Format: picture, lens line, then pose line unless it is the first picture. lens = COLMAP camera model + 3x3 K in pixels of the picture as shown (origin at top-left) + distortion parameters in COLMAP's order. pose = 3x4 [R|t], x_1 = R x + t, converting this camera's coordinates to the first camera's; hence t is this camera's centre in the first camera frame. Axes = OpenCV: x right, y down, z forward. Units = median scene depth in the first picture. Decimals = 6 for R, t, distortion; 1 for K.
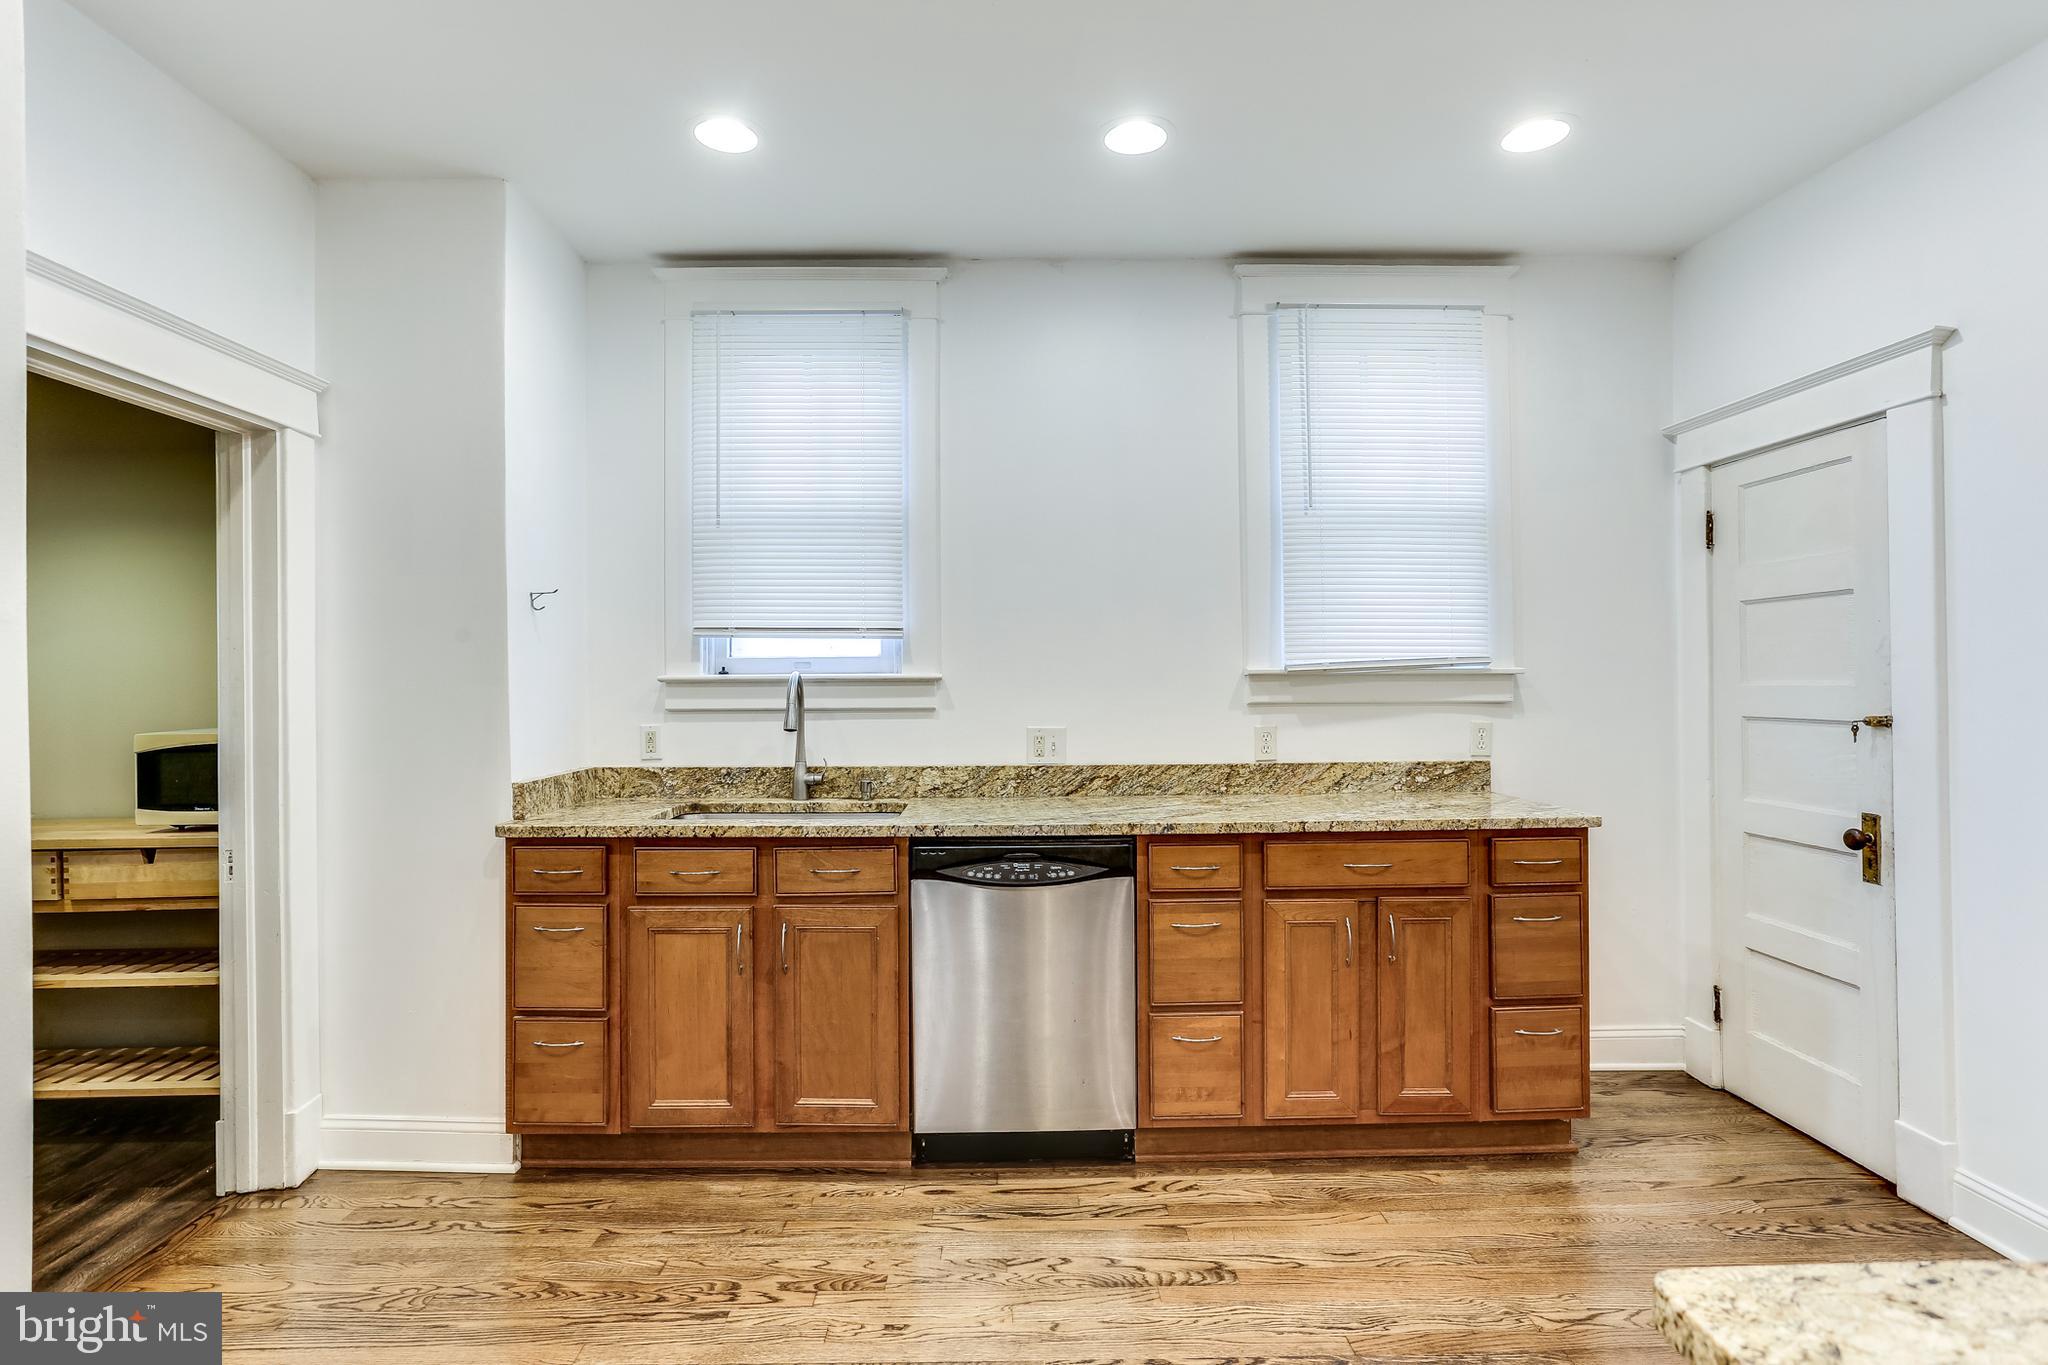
lens RADIAL K [[995.7, 0, 1011.4], [0, 995.7, 681.7], [0, 0, 1]] dist [-0.040036, 0.024629]
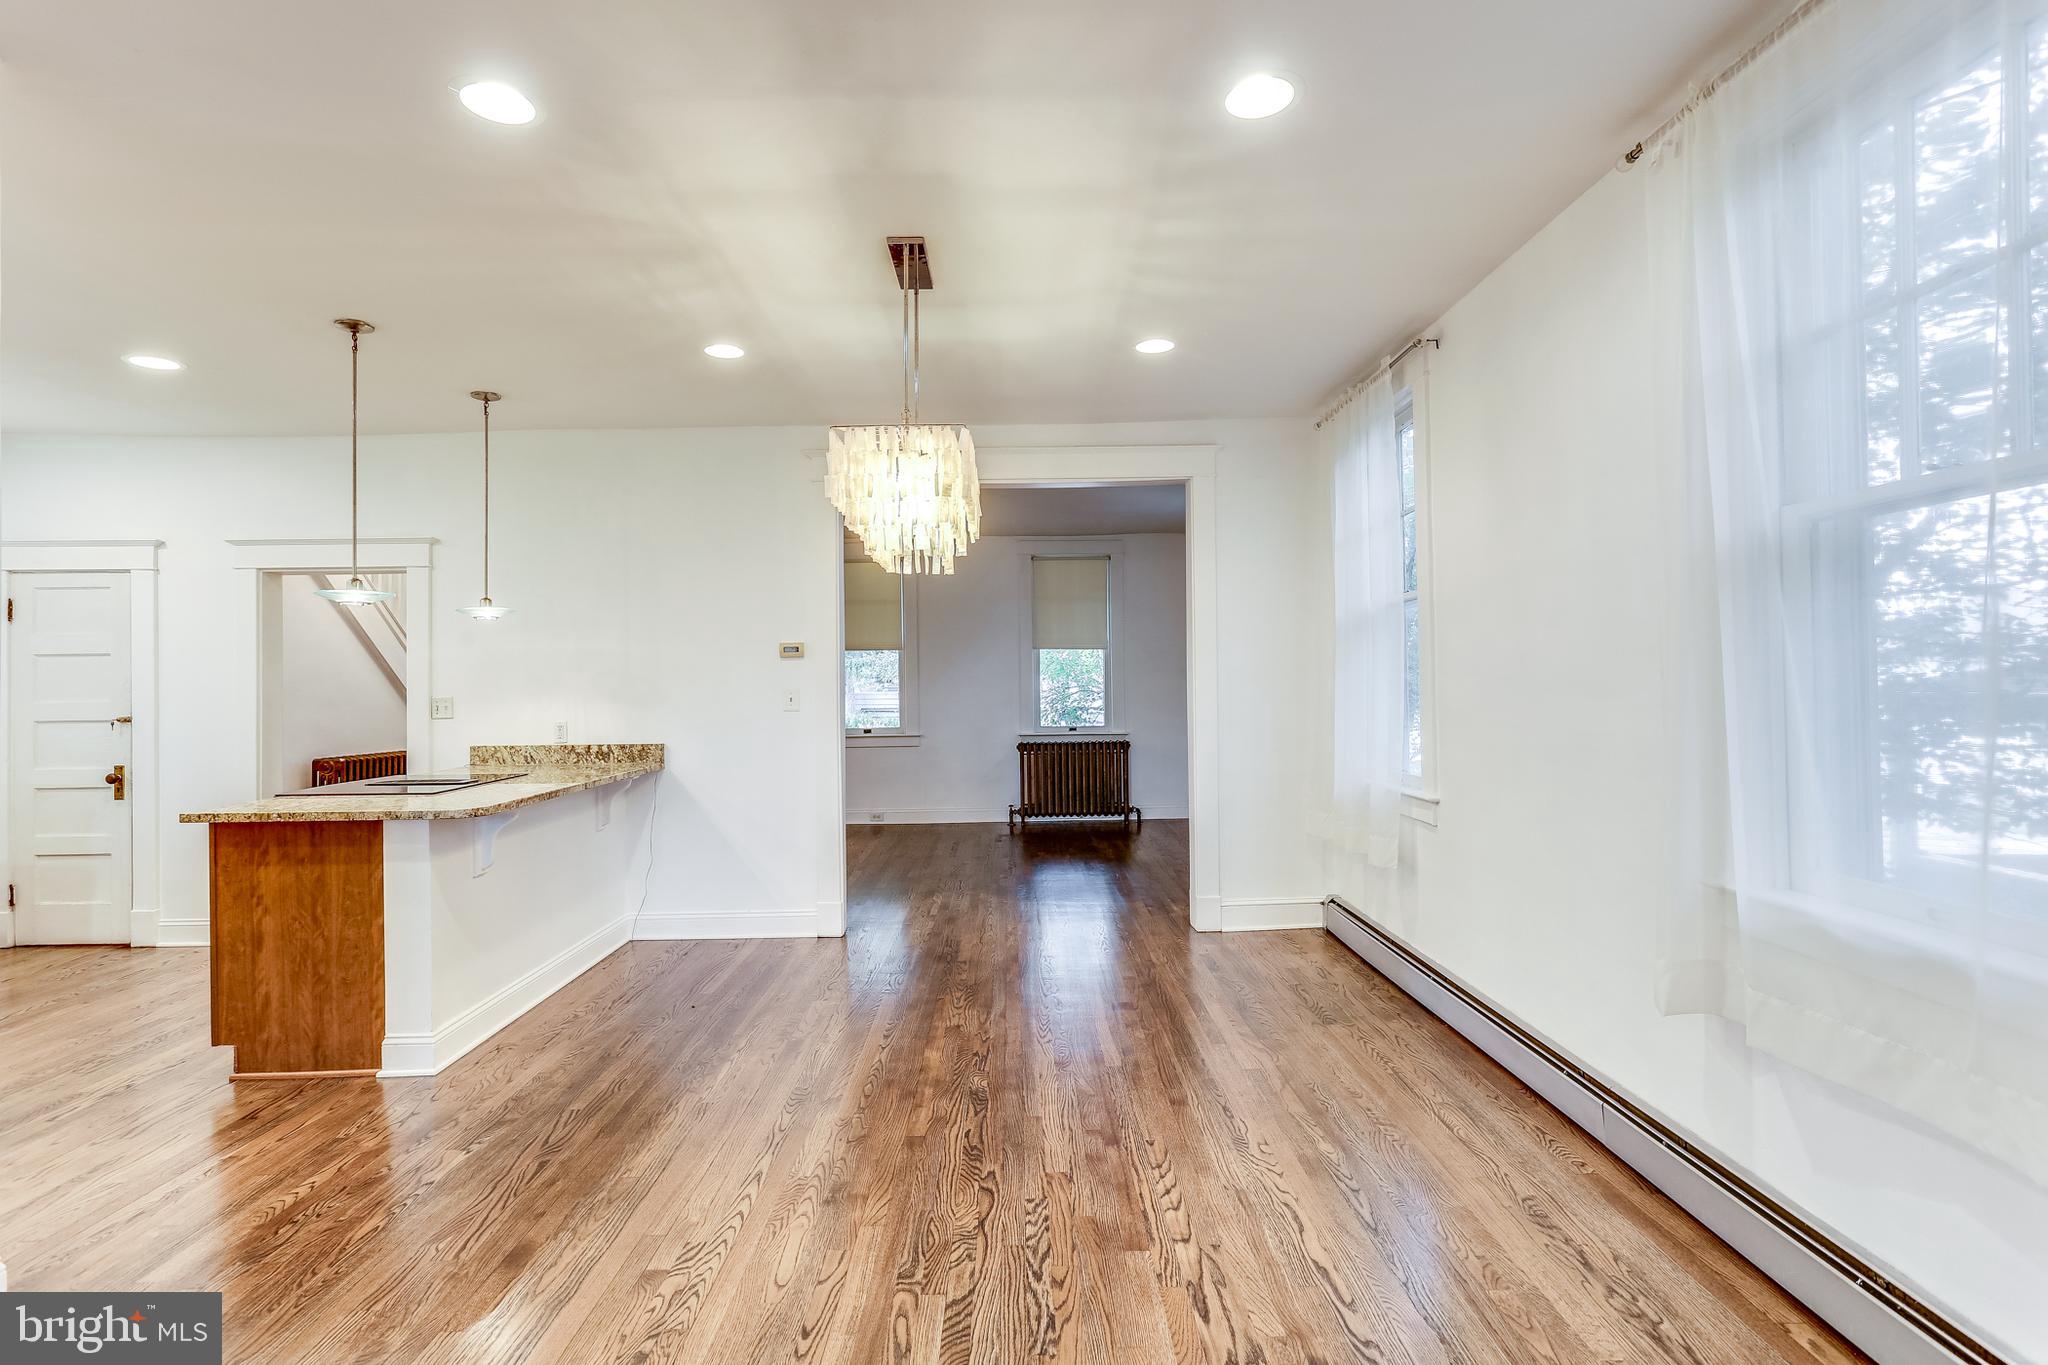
lens RADIAL K [[995.7, 0, 1019.0], [0, 995.7, 668.0], [0, 0, 1]] dist [-0.040036, 0.024629]
pose [[0.008856, 0.025947, 0.999624, -1.026922], [0.009844, 0.999613, -0.026034, 0.003266], [-0.999912, 0.010071, 0.008597, -0.795536]]
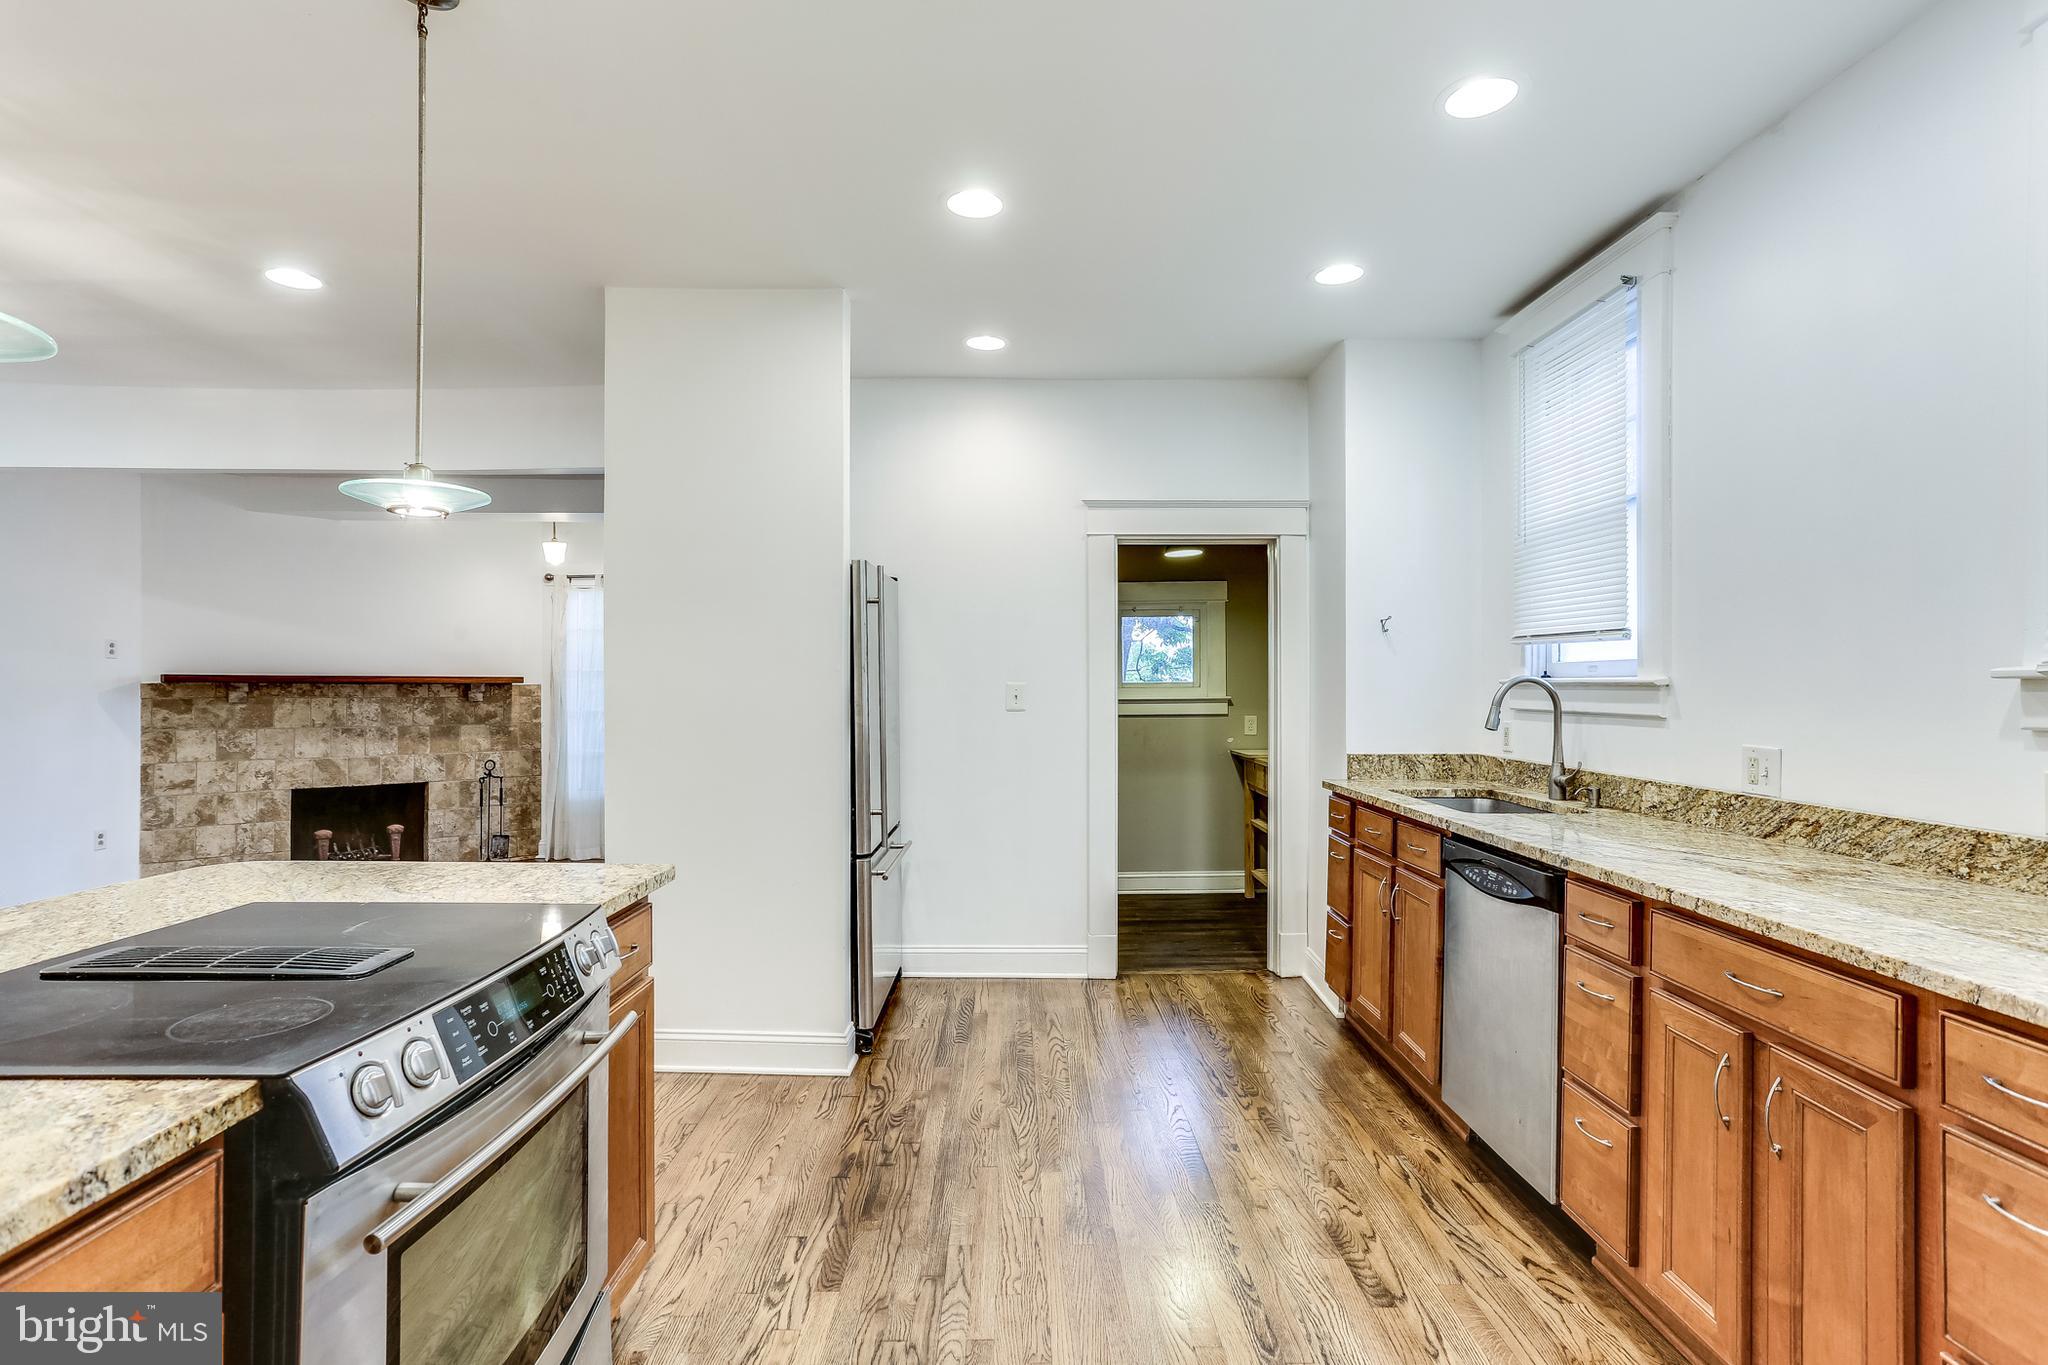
lens RADIAL K [[995.7, 0, 1006.1], [0, 995.7, 681.5], [0, 0, 1]] dist [-0.040036, 0.024629]
pose [[-0.015829, 0.003763, -0.999868, 0.922044], [0.000704, 0.999993, 0.003752, -0.008826], [0.999874, -0.000645, -0.015831, 0.497674]]
